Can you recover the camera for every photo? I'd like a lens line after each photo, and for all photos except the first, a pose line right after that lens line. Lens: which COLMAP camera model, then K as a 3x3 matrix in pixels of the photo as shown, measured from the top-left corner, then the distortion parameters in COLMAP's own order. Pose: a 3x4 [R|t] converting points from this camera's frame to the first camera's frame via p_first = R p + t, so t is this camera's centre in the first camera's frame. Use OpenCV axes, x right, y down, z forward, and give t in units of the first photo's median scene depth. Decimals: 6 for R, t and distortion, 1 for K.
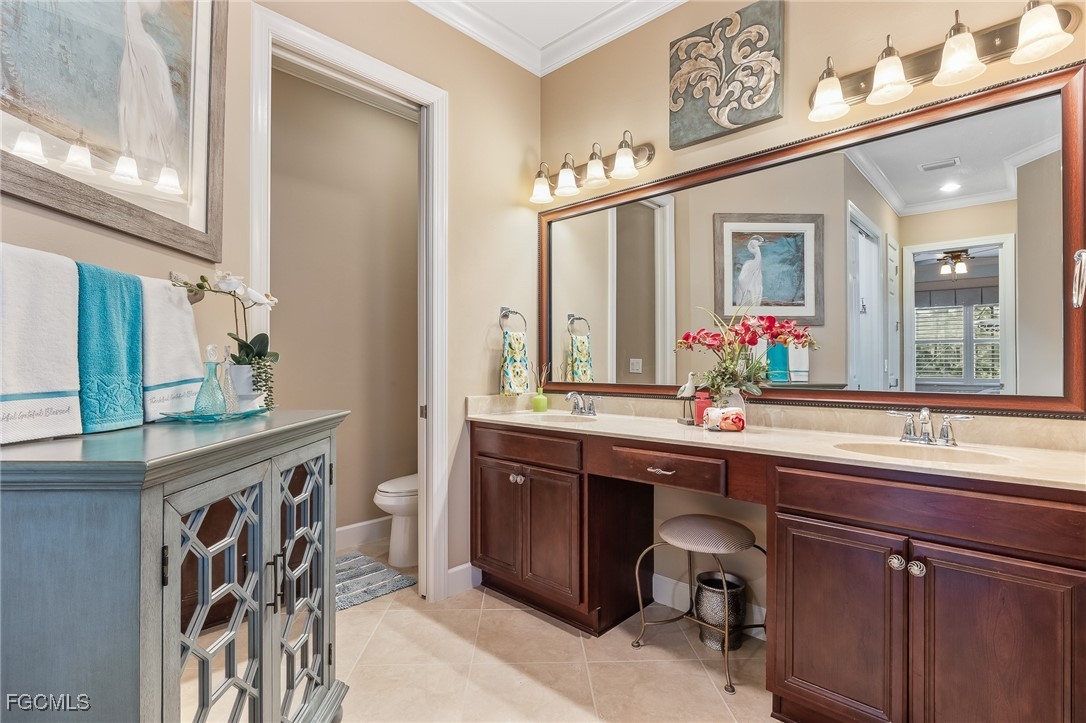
lens RADIAL K [[512.4, 0, 543.0], [0, 512.4, 361.5], [0, 0, 1]] dist [0.001013, -0.007406]
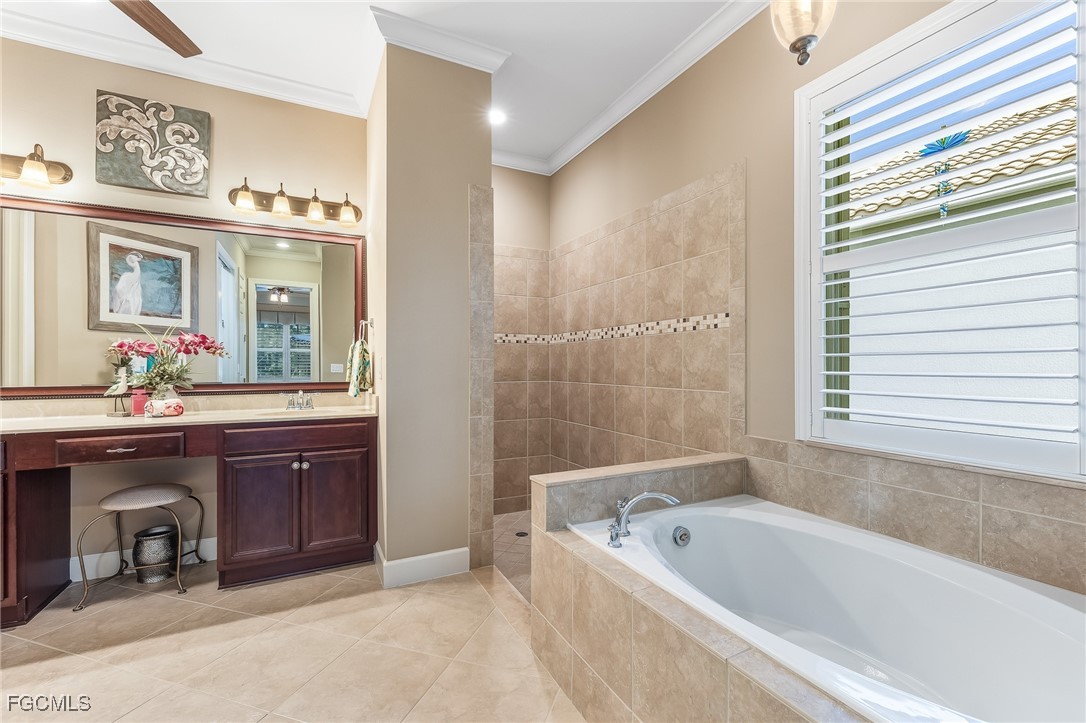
lens RADIAL K [[458.3, 0, 545.7], [0, 458.3, 365.4], [0, 0, 1]] dist [0.001345, 0.000054]
pose [[0.334609, 0.001591, 0.942356, -0.414485], [-0.004656, 0.999989, -0.000036, -0.004635], [-0.942346, -0.004376, 0.334613, -0.324388]]
